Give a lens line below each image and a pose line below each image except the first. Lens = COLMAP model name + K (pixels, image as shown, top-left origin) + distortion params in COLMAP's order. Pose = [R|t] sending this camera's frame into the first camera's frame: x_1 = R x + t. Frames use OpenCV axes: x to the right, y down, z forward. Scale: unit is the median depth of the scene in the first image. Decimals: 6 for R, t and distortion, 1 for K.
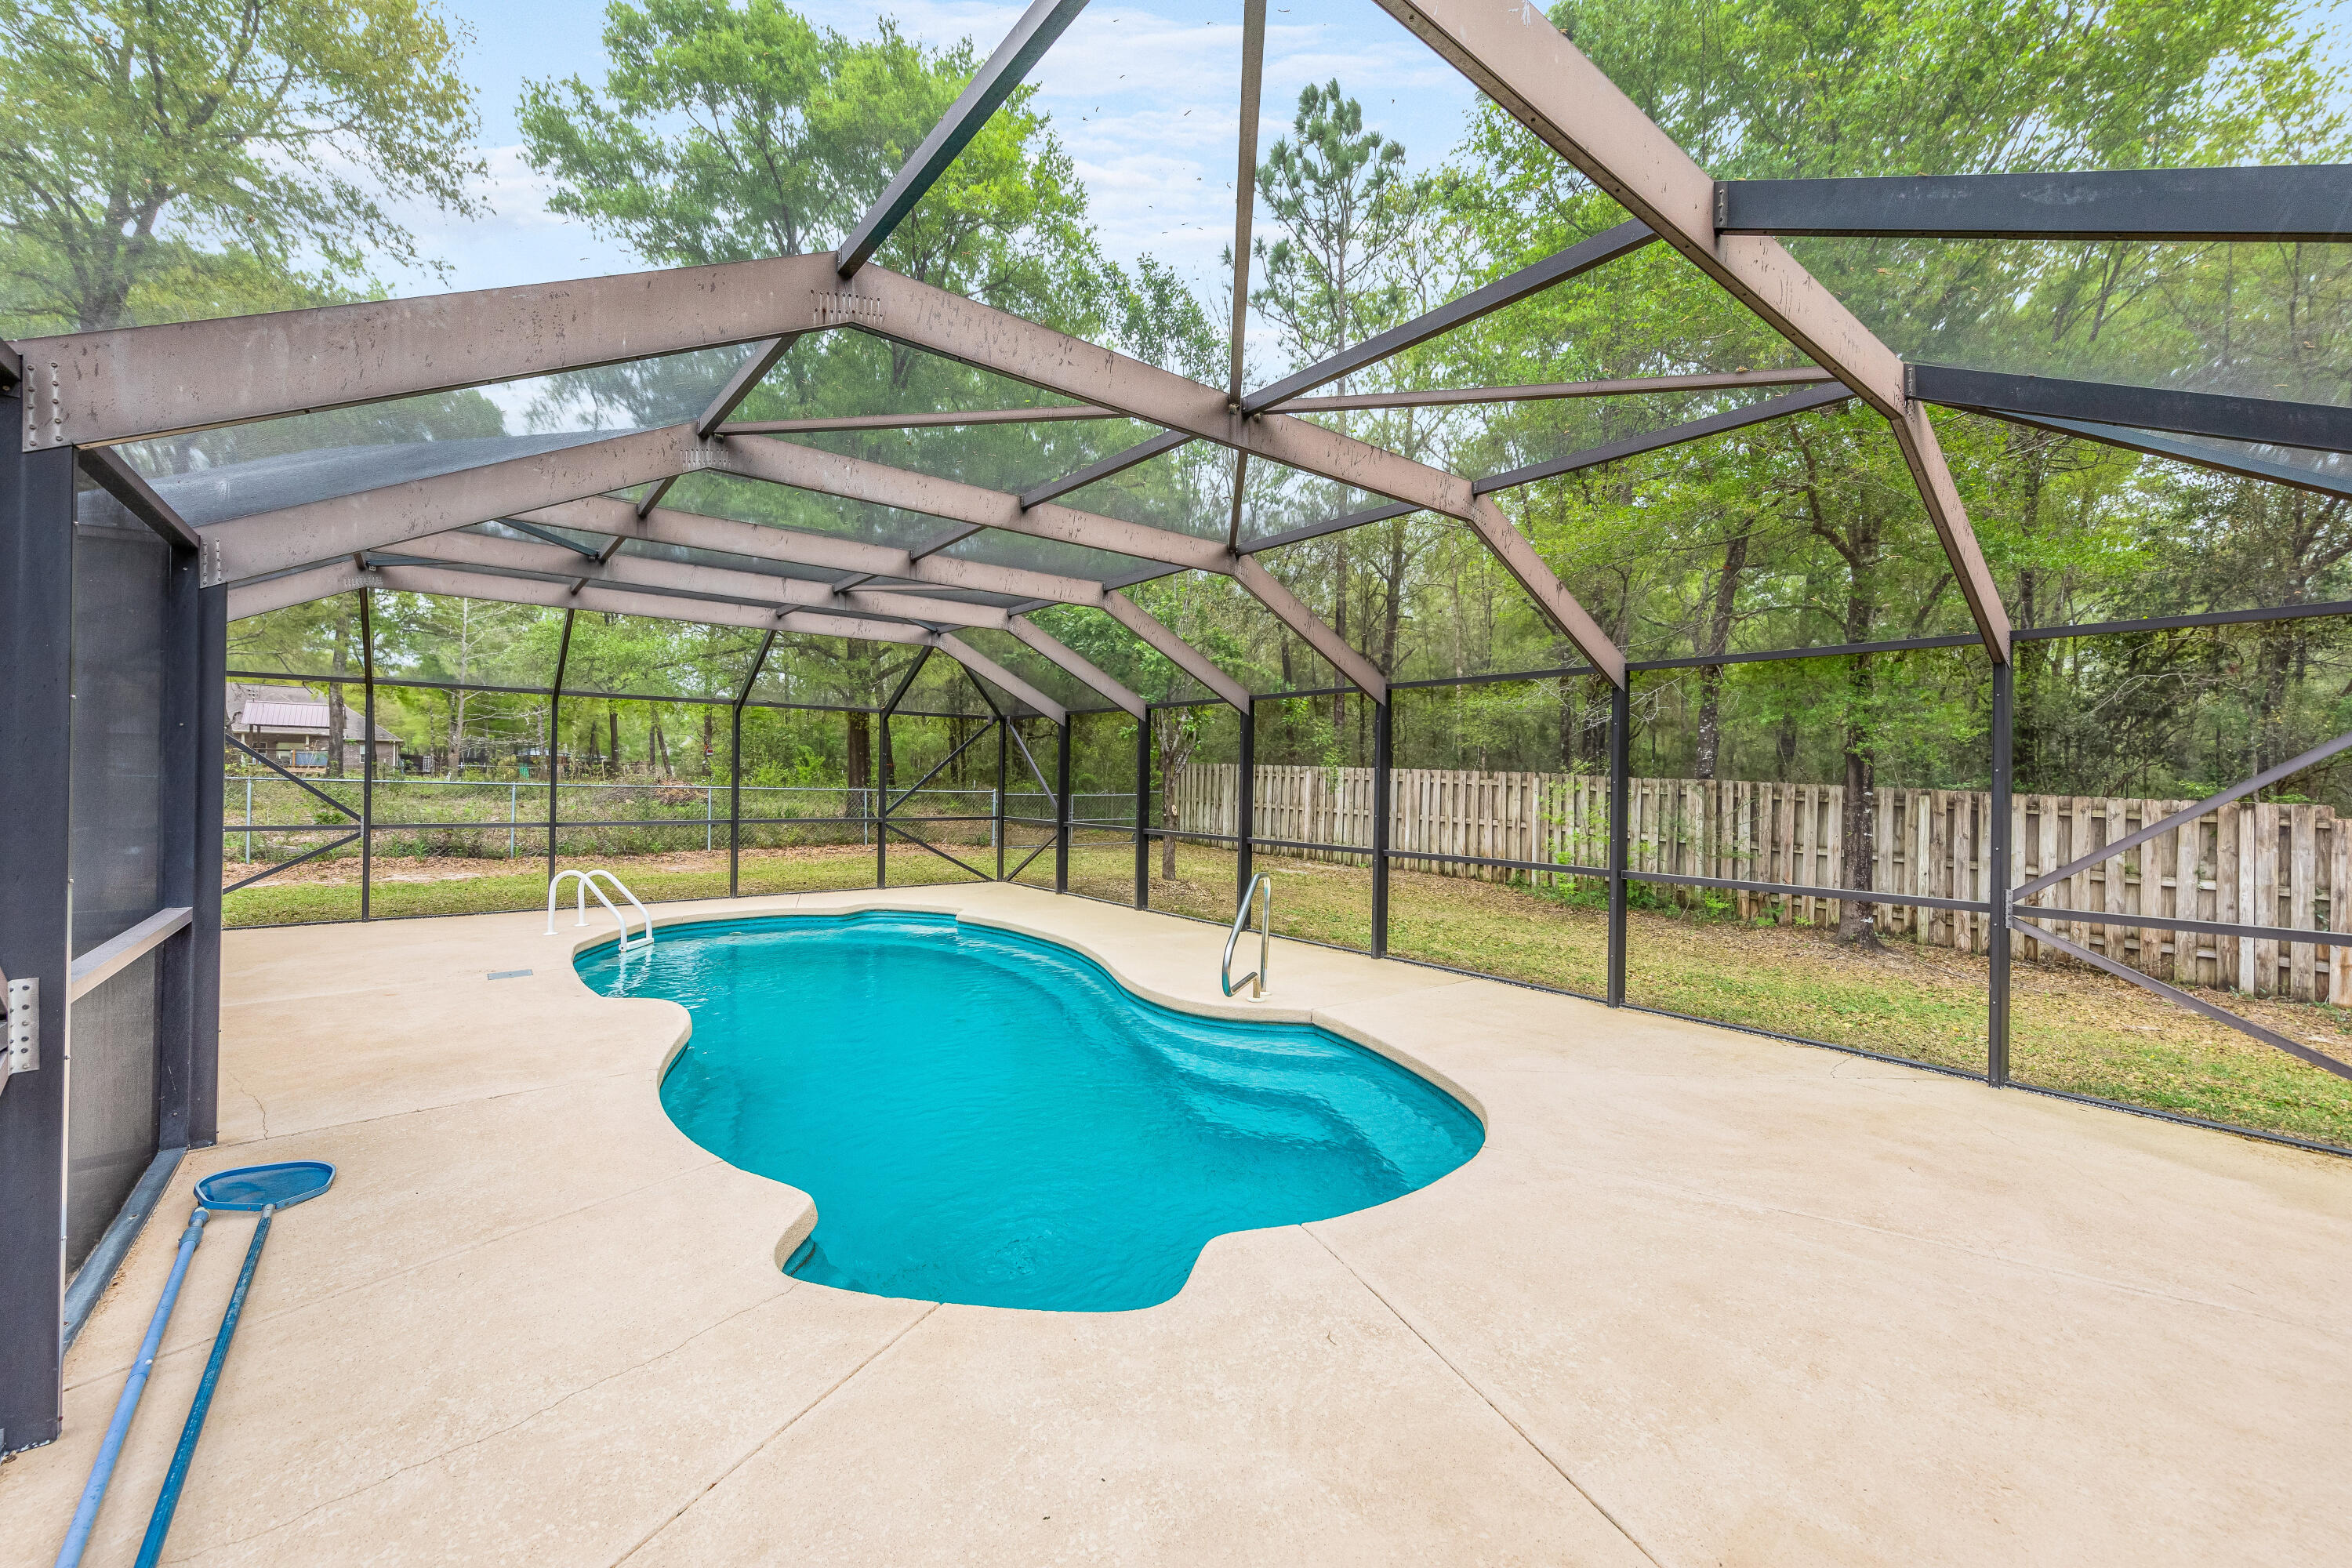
lens RADIAL K [[941.3, 0, 1176.0], [0, 941.3, 784.0], [0, 0, 1]] dist [-0.000809, -0.000035]
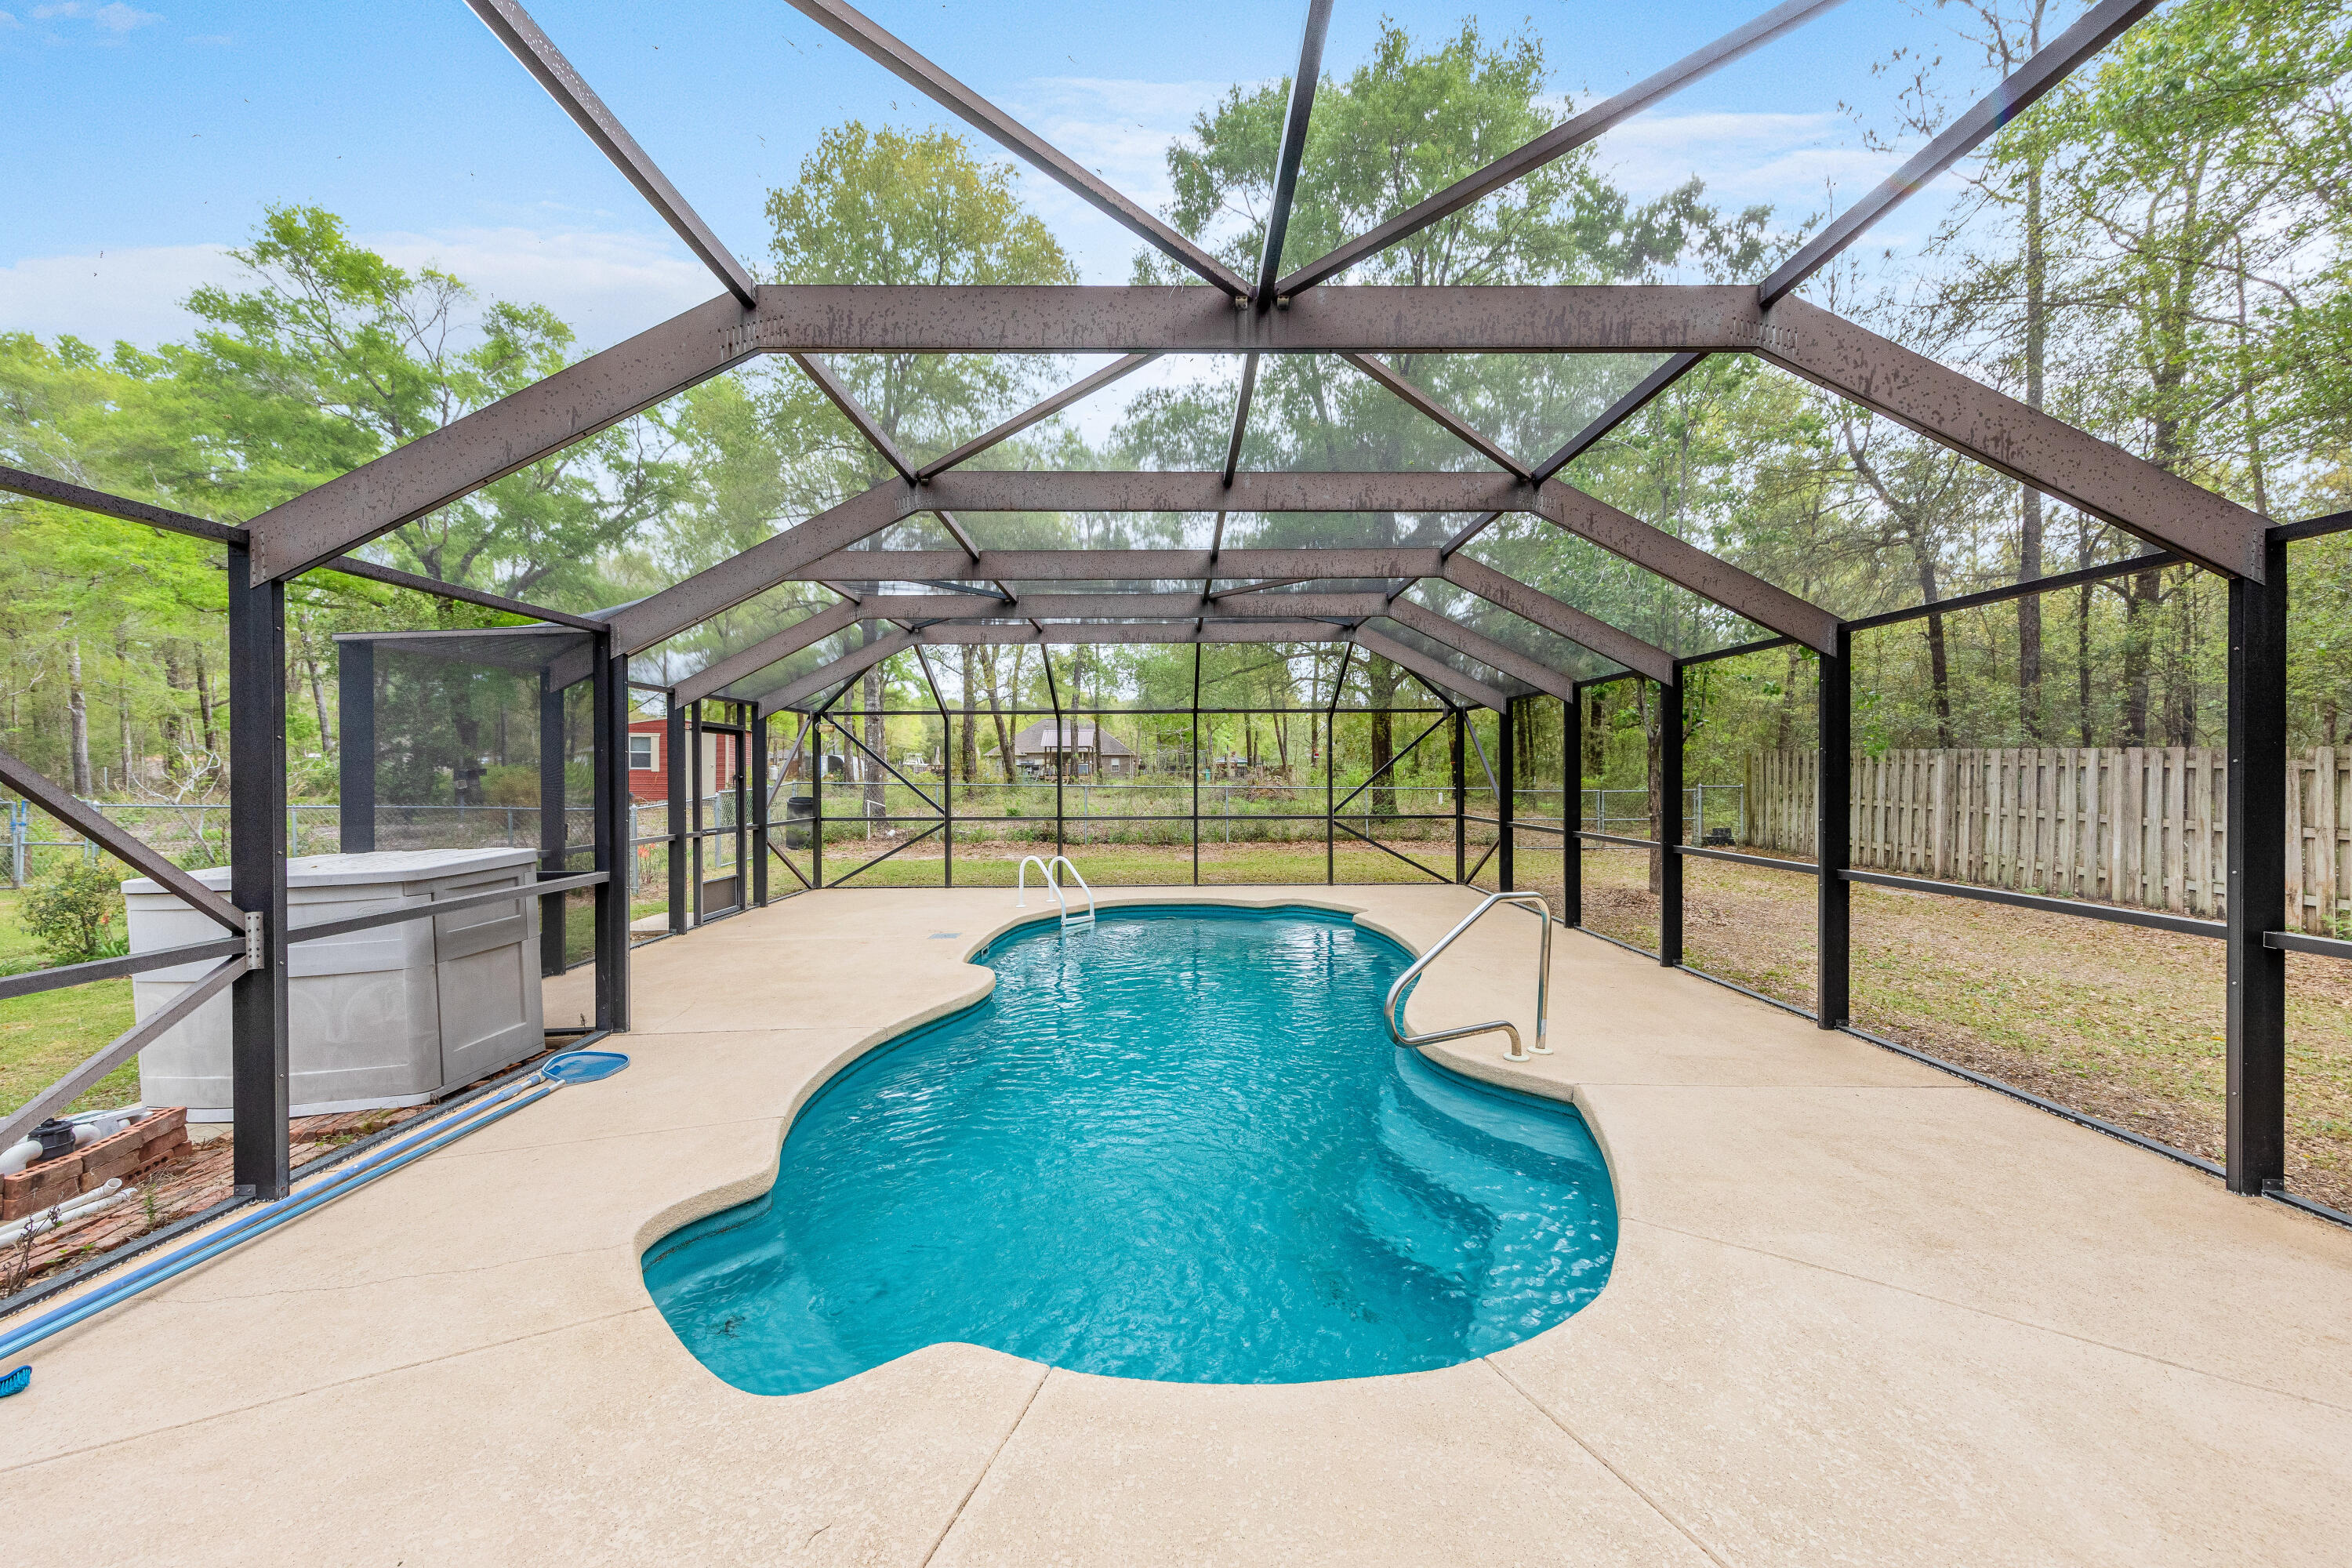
lens RADIAL K [[912.2, 0, 1176.0], [0, 912.2, 784.0], [0, 0, 1]] dist [-0.002005, -0.000129]
pose [[0.785333, -0.012639, -0.618944, 0.230142], [0.014191, 0.999896, -0.002412, 0.002765], [0.618911, -0.006889, 0.785431, 0.171850]]
